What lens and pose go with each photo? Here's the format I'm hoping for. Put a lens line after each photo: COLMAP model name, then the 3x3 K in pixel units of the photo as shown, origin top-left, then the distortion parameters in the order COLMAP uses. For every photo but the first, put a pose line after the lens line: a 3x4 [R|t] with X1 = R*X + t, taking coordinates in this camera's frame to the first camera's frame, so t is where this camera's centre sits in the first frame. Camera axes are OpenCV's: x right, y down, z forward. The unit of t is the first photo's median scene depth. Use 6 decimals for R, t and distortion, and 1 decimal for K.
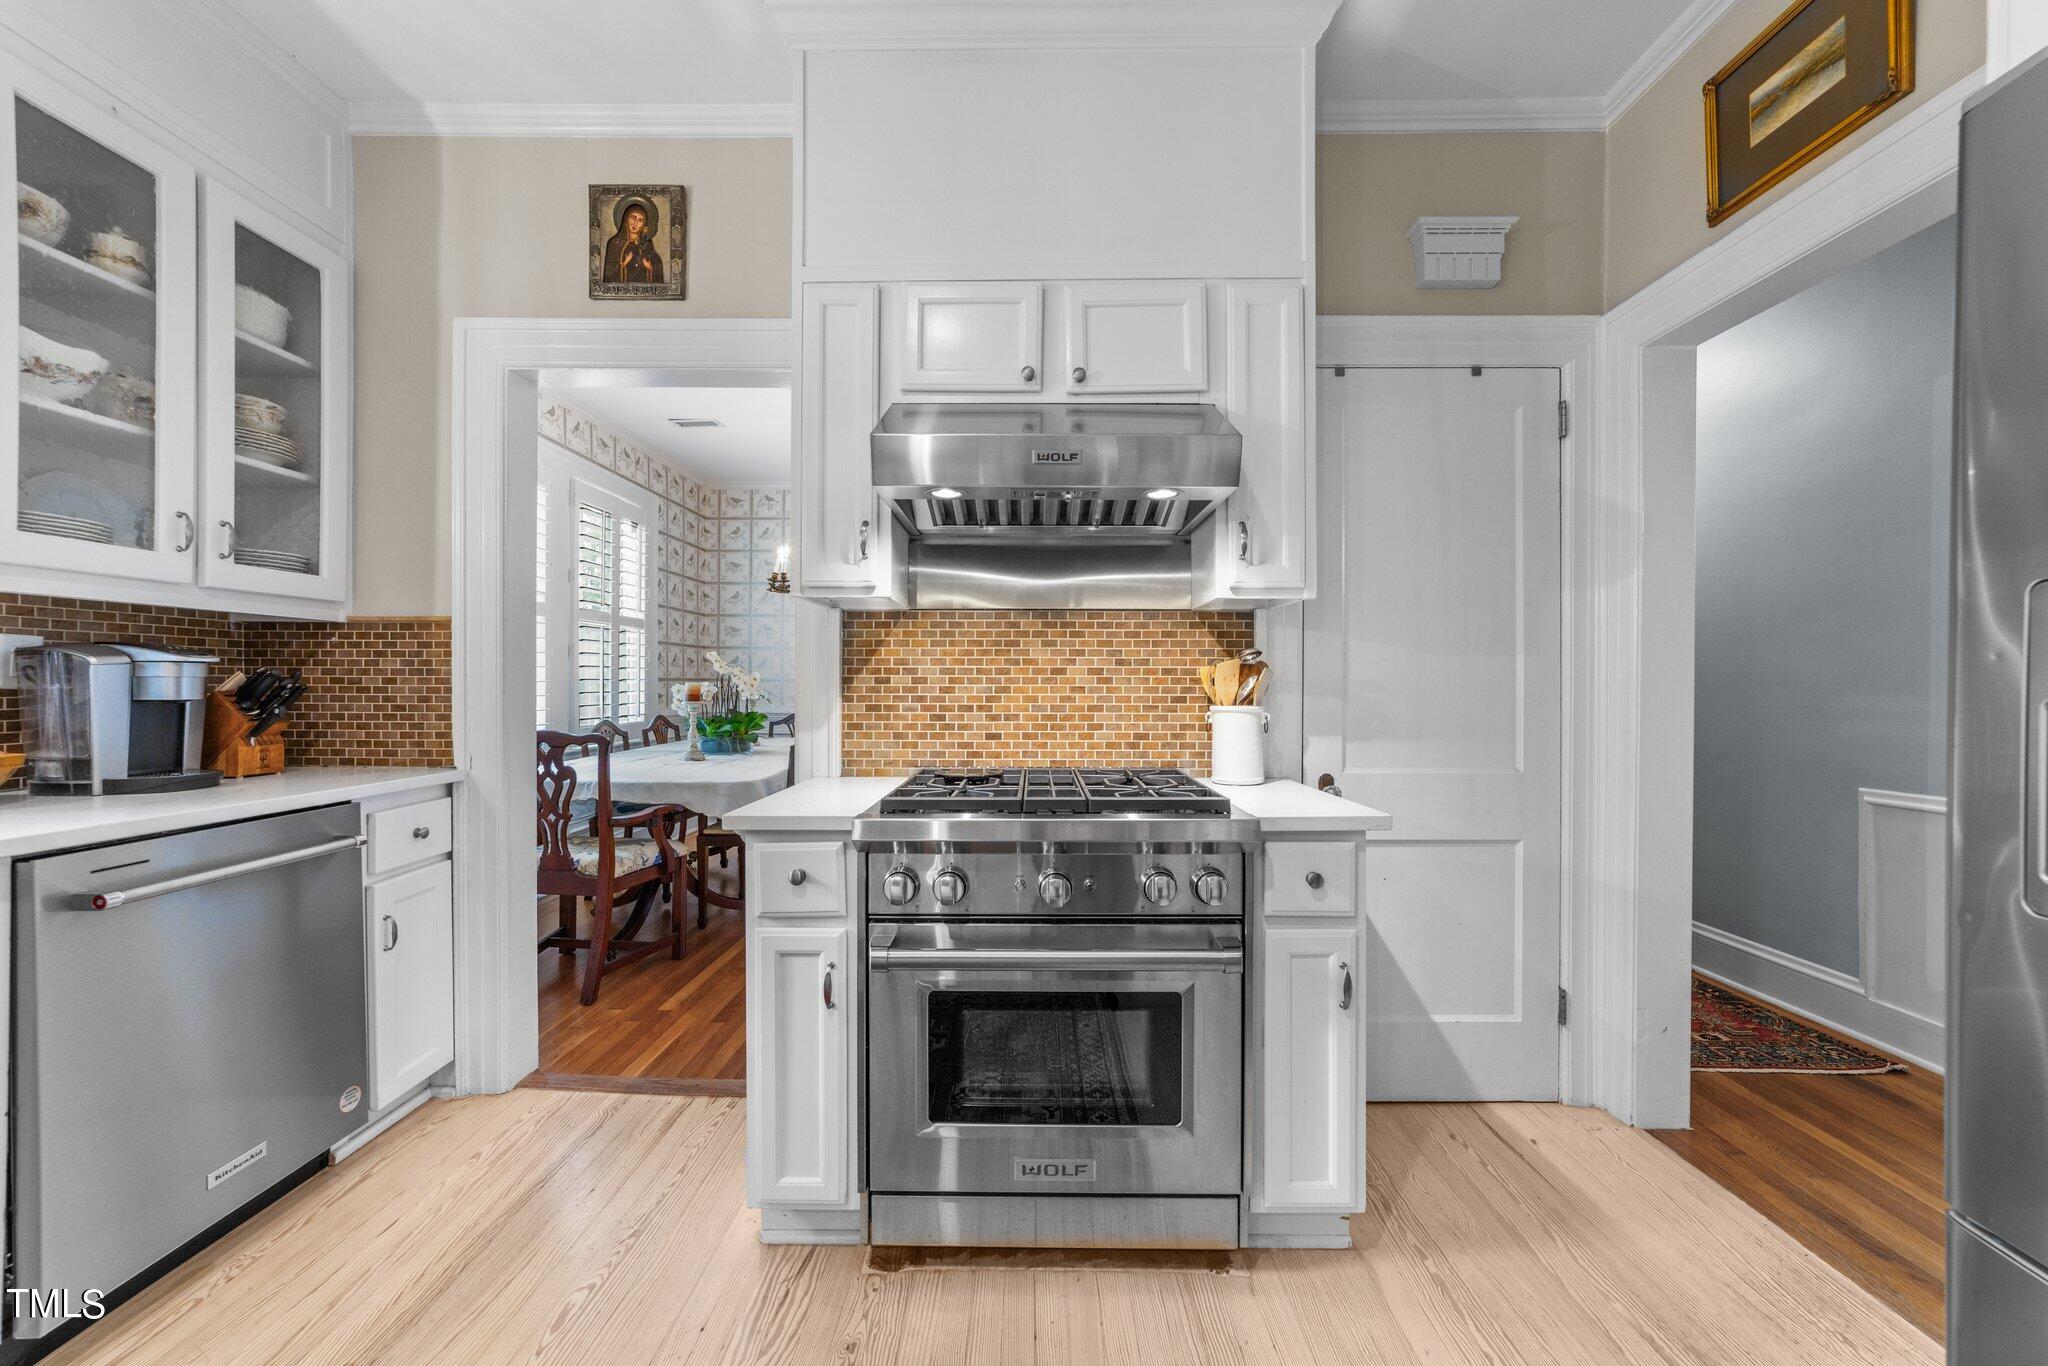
lens RADIAL K [[780.5, 0, 1024.0], [0, 780.5, 683.0], [0, 0, 1]] dist [-0.030300, 0.016762]
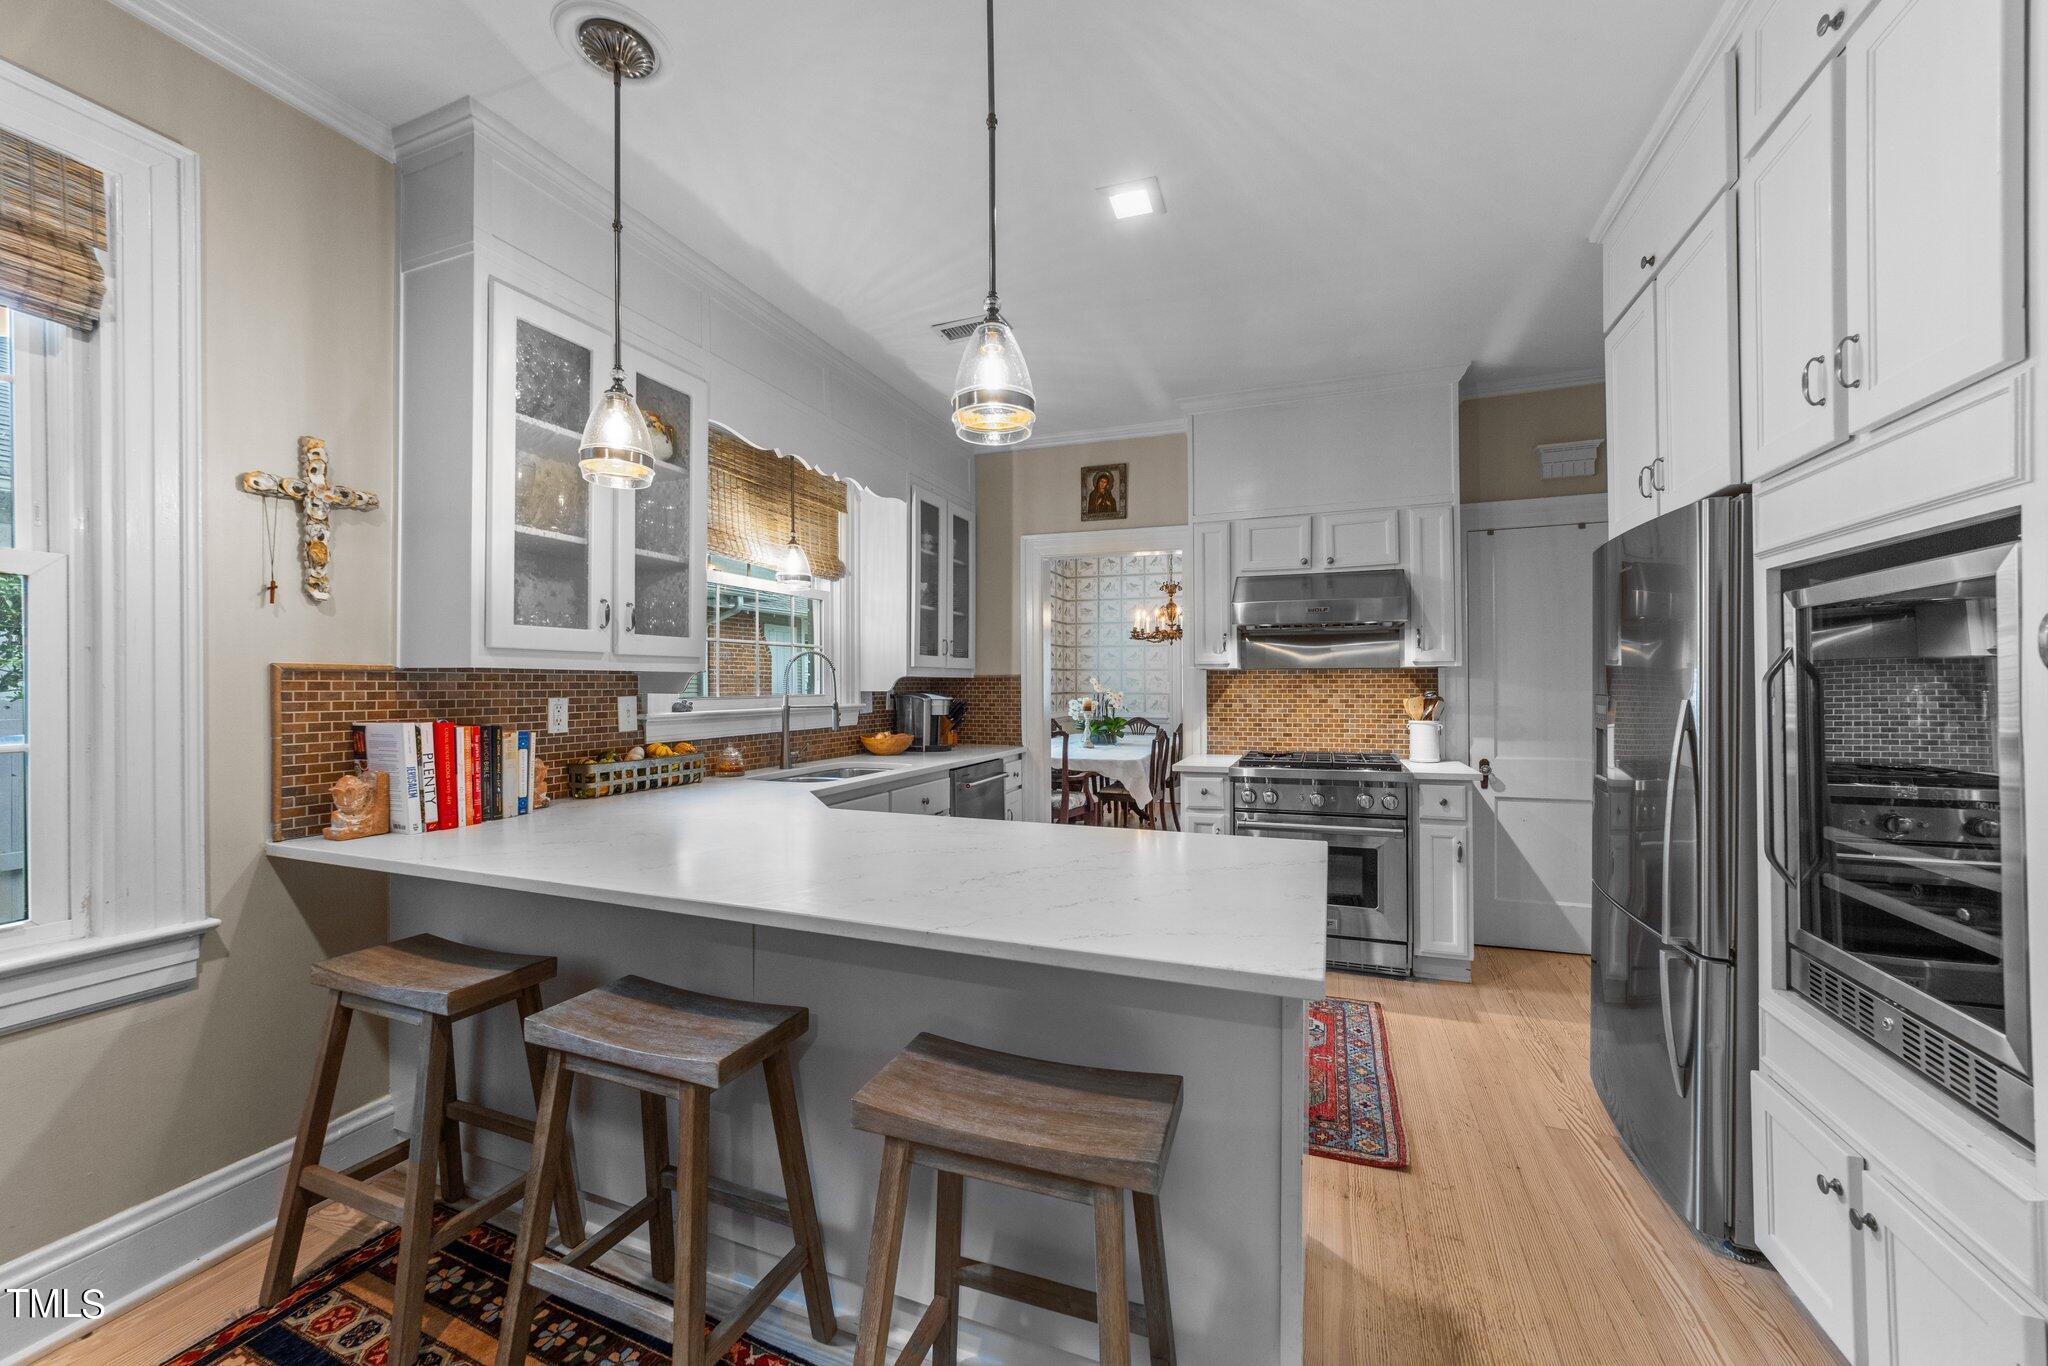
lens RADIAL K [[780.5, 0, 1024.0], [0, 780.5, 683.0], [0, 0, 1]] dist [-0.030300, 0.016762]
pose [[0.937727, -0.006935, -0.347303, 0.018333], [0.006981, 0.999975, -0.001119, -0.061585], [0.347303, -0.001376, 0.937752, -1.022053]]
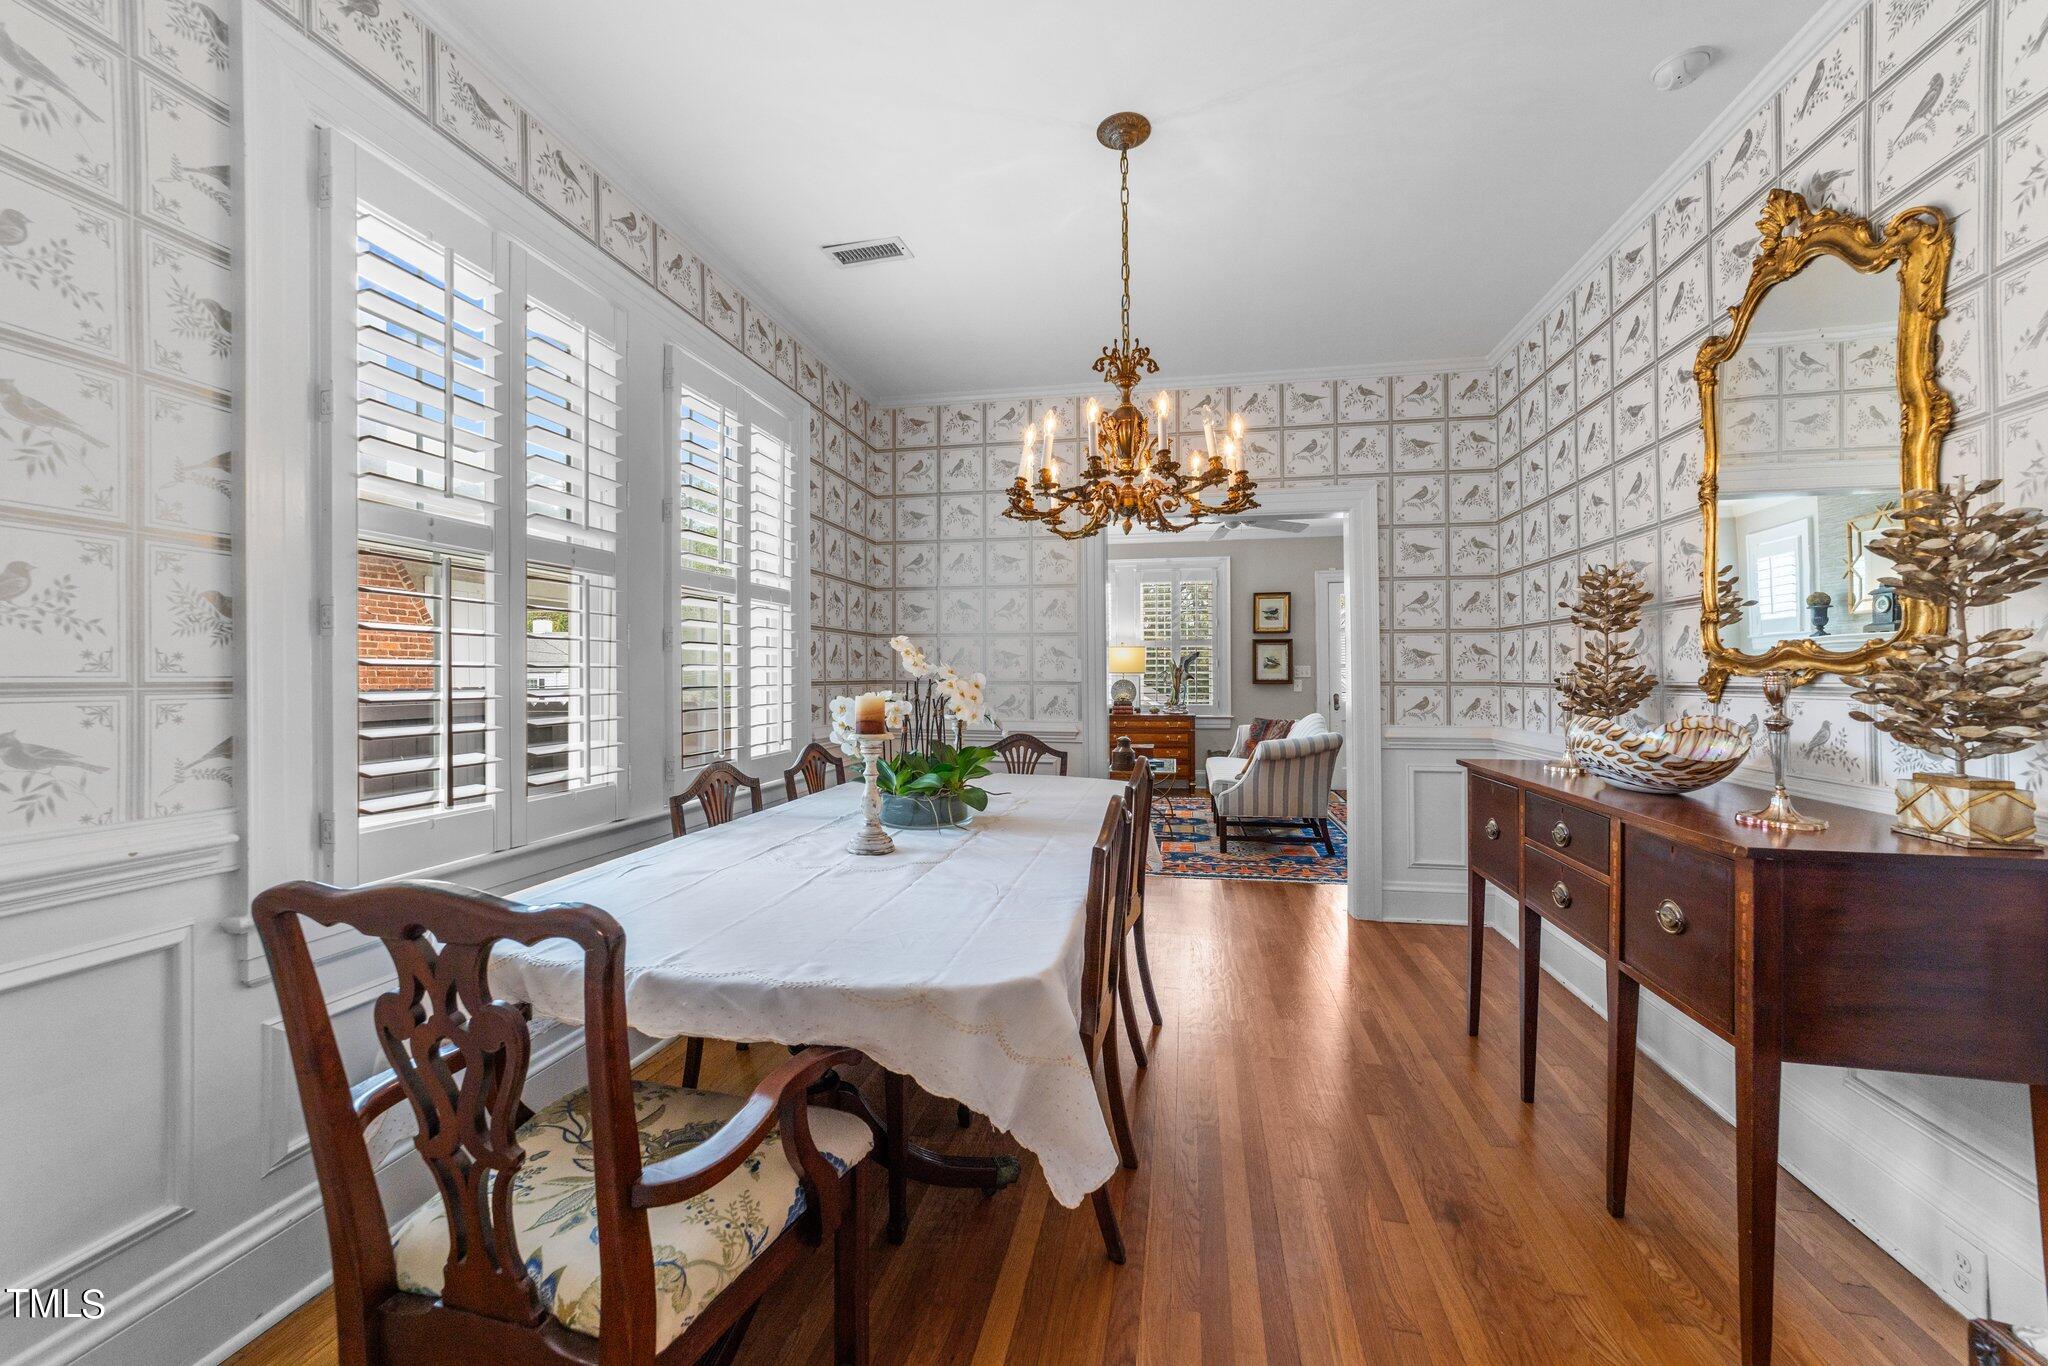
lens RADIAL K [[780.5, 0, 1024.0], [0, 780.5, 683.0], [0, 0, 1]] dist [-0.030300, 0.016762]
pose [[0.982800, -0.003765, -0.184637, -0.436298], [0.005448, 0.999948, 0.008612, -0.024148], [0.184595, -0.009470, 0.982769, 0.970805]]
